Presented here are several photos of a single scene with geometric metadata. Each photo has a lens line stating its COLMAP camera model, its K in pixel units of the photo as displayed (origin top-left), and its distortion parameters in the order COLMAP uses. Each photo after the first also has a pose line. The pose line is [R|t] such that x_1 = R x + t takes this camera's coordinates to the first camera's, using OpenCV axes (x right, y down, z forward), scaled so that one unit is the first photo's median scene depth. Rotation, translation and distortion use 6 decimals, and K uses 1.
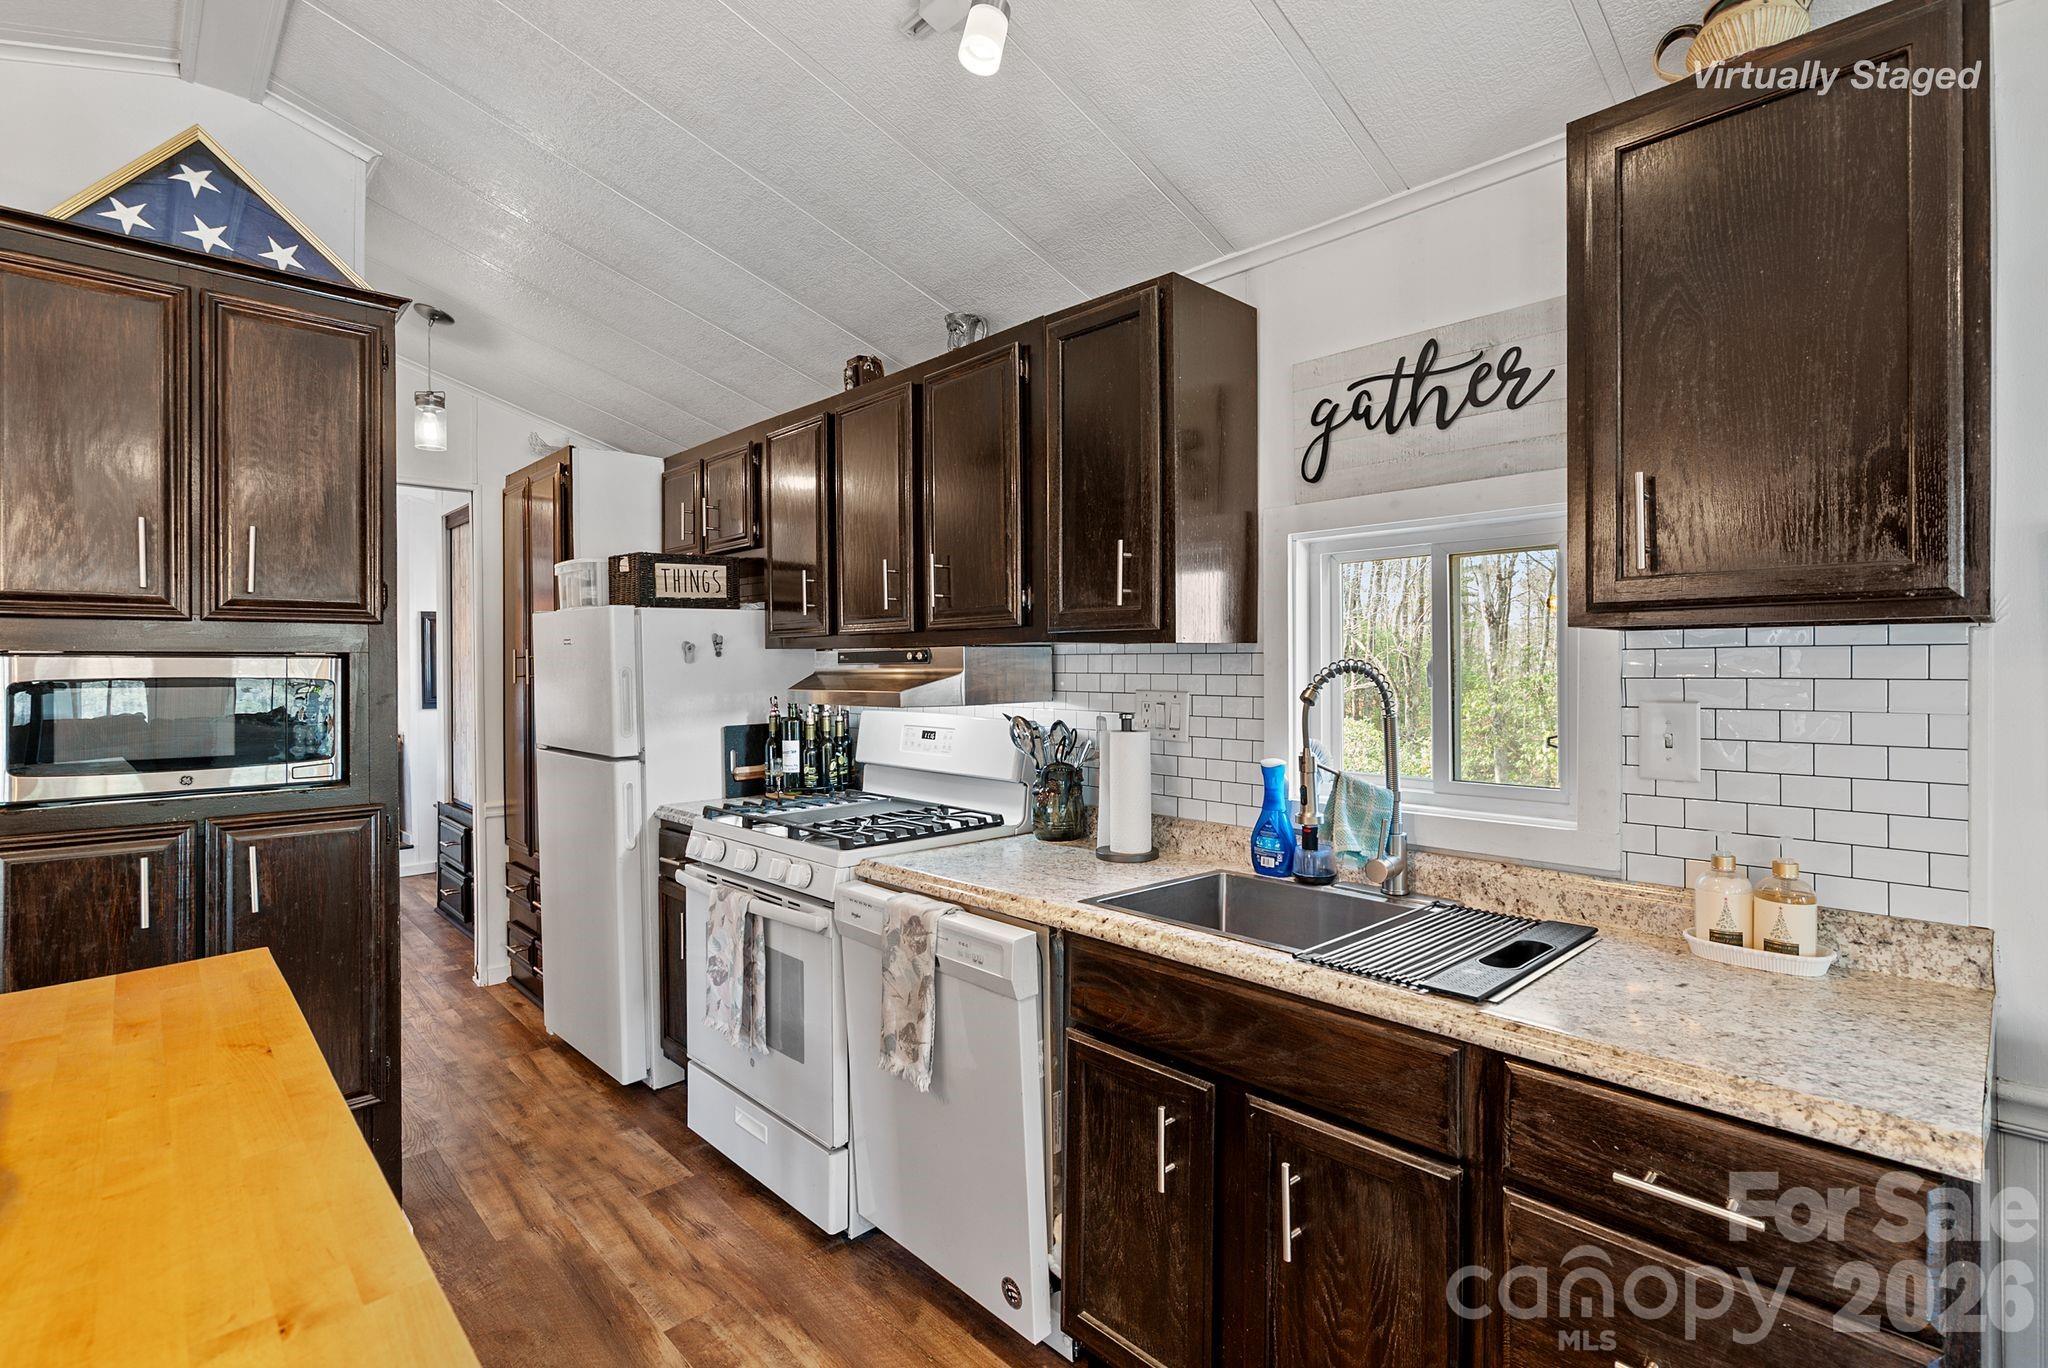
lens RADIAL K [[956.3, 0, 1019.3], [0, 956.3, 669.3], [0, 0, 1]] dist [0.000384, 0.000246]
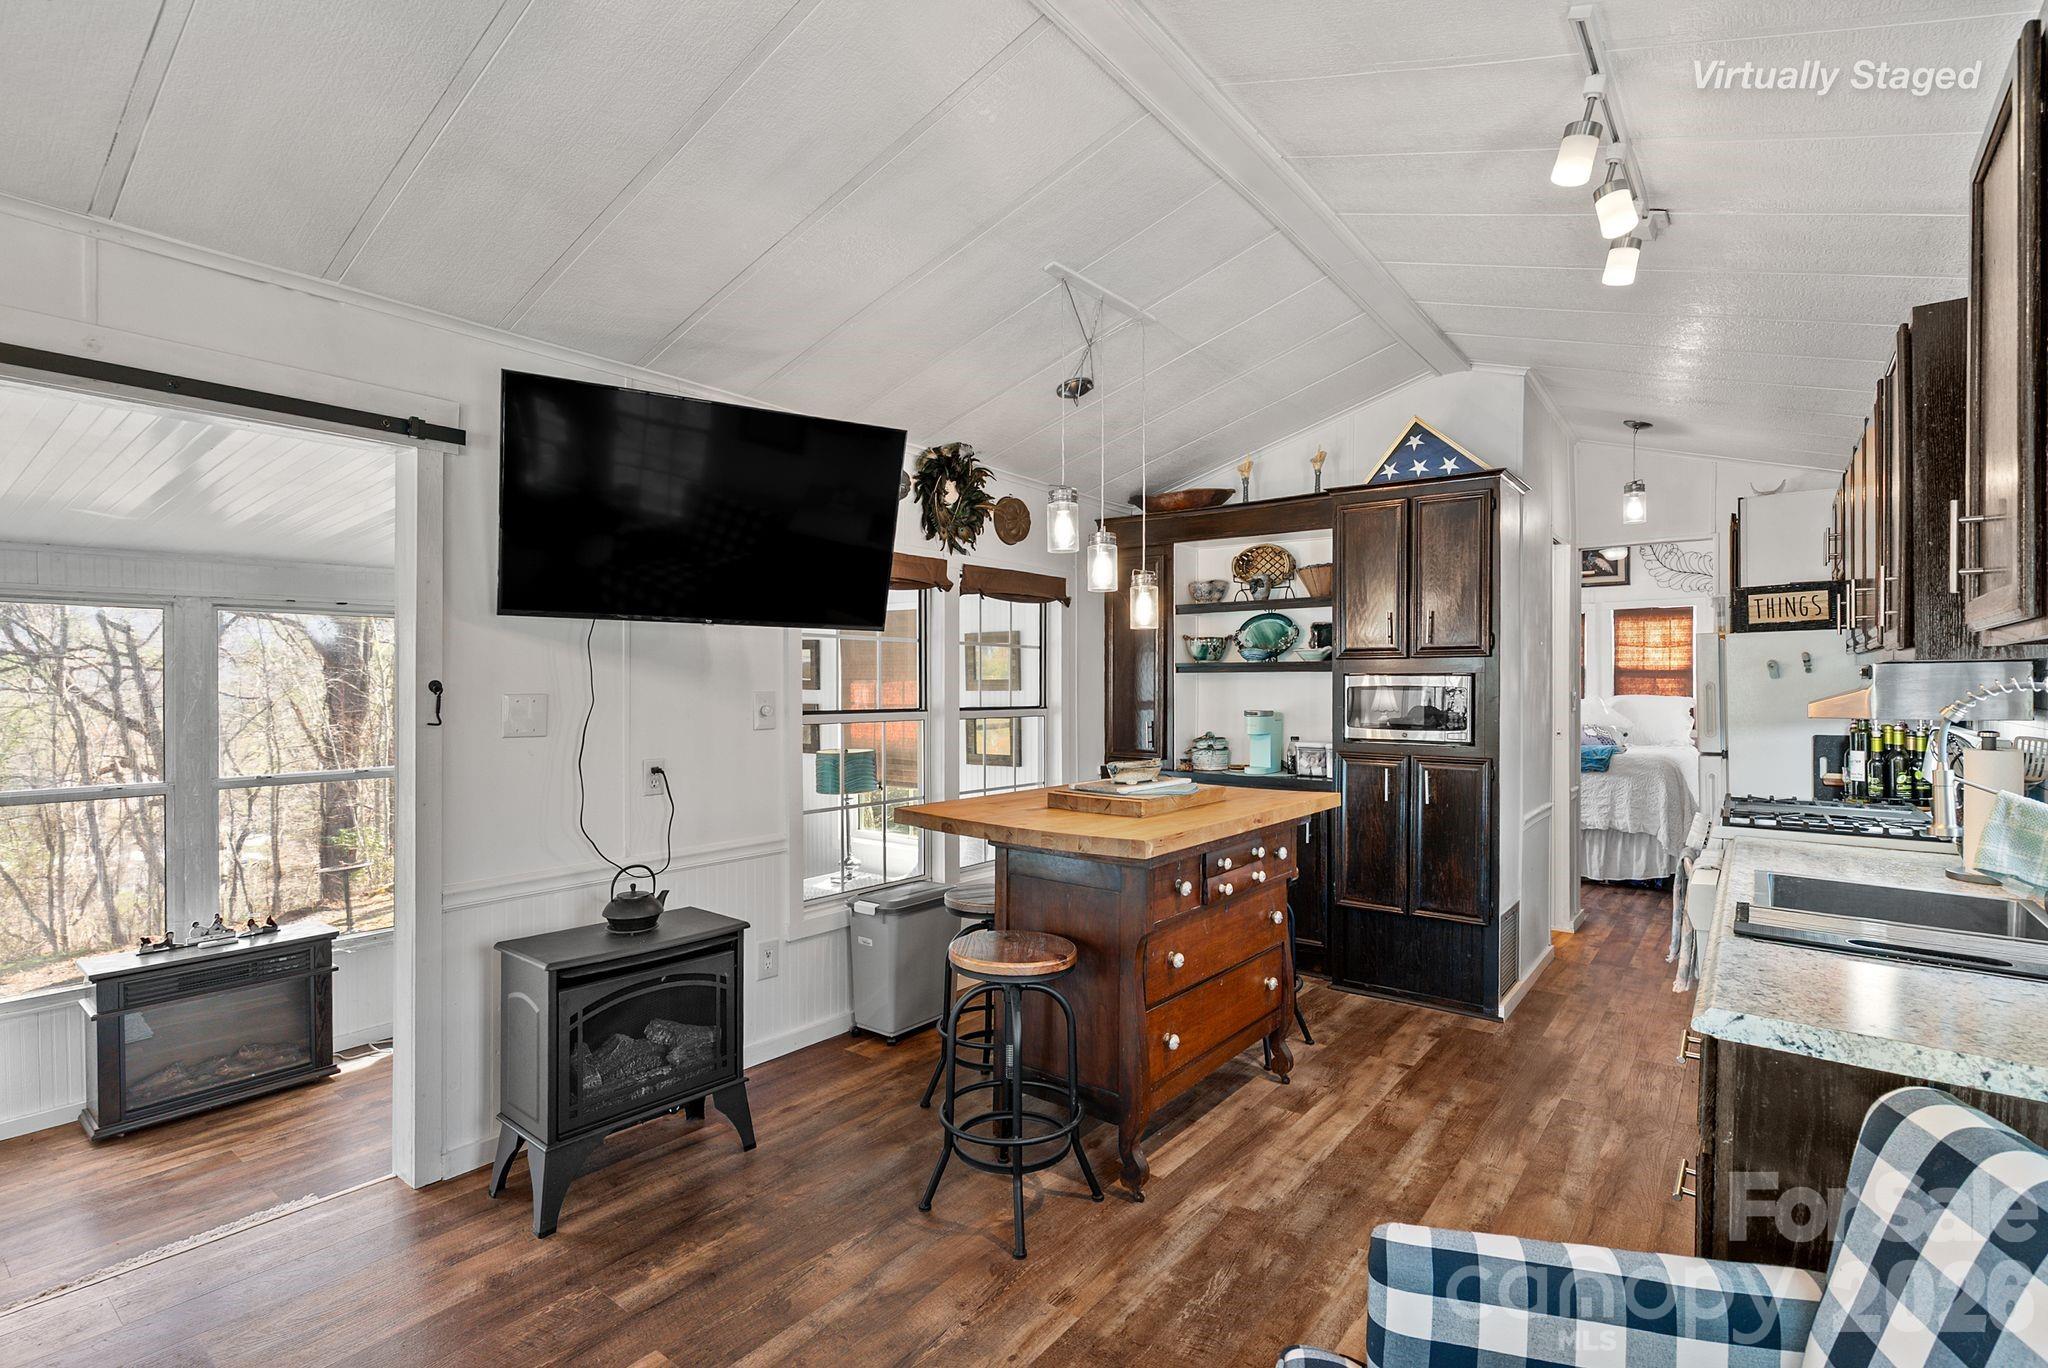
lens RADIAL K [[914.7, 0, 1018.8], [0, 914.7, 683.7], [0, 0, 1]] dist [-0.000076, -0.000005]
pose [[0.138311, 0.007138, -0.990363, 0.889643], [-0.004739, 0.999967, 0.006545, -0.004334], [0.990377, 0.003788, 0.138340, -0.097883]]
